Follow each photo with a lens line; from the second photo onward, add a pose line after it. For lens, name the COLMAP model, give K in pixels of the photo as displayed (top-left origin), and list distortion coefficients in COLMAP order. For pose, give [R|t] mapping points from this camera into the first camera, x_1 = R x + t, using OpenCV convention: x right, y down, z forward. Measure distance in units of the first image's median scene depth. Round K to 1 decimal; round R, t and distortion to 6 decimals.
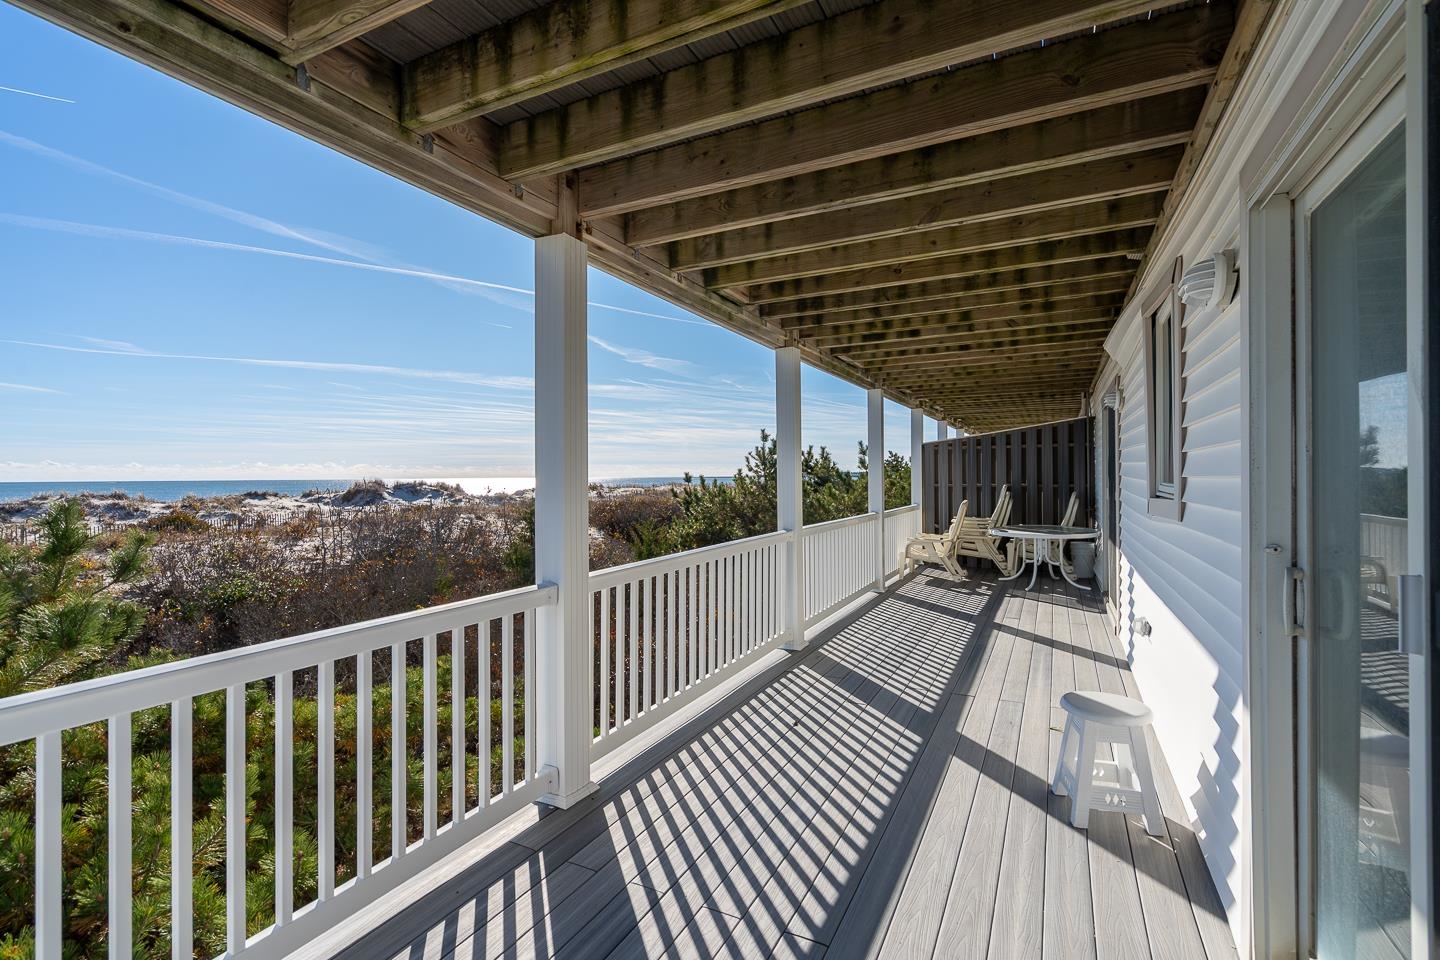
lens RADIAL K [[664.0, 0, 722.3], [0, 664.0, 481.0], [0, 0, 1]] dist [0.004425, 0.000770]
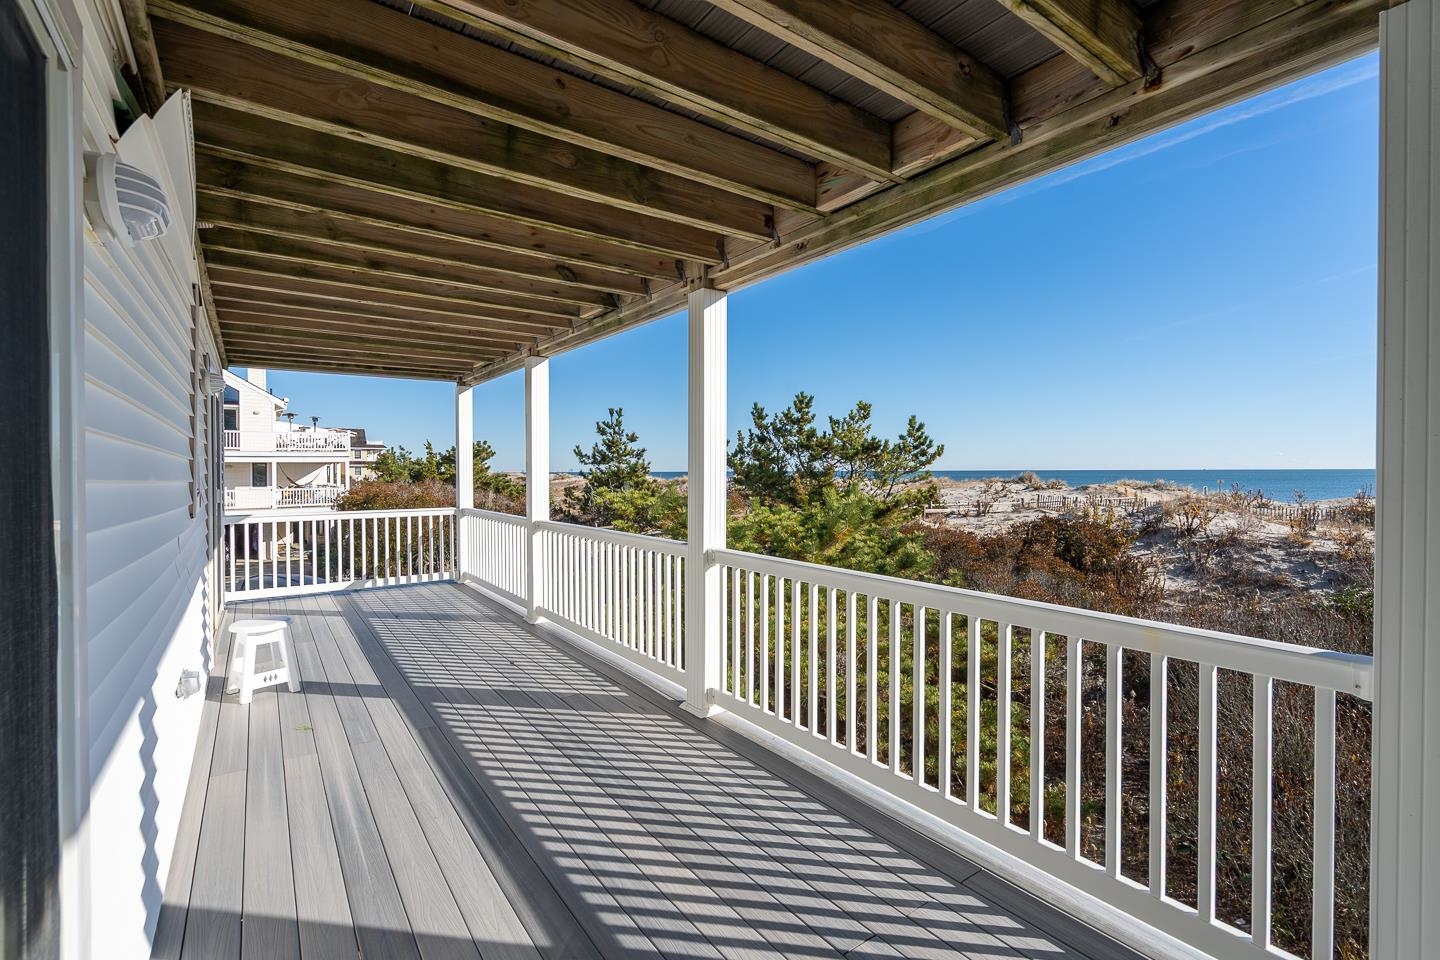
lens RADIAL K [[664.0, 0, 722.1], [0, 664.0, 472.8], [0, 0, 1]] dist [0.004425, 0.000770]
pose [[-0.461211, 0.039455, -0.886413, 0.730217], [0.017033, 0.999220, 0.035614, -0.033917], [0.887127, 0.001327, -0.461523, 1.350558]]
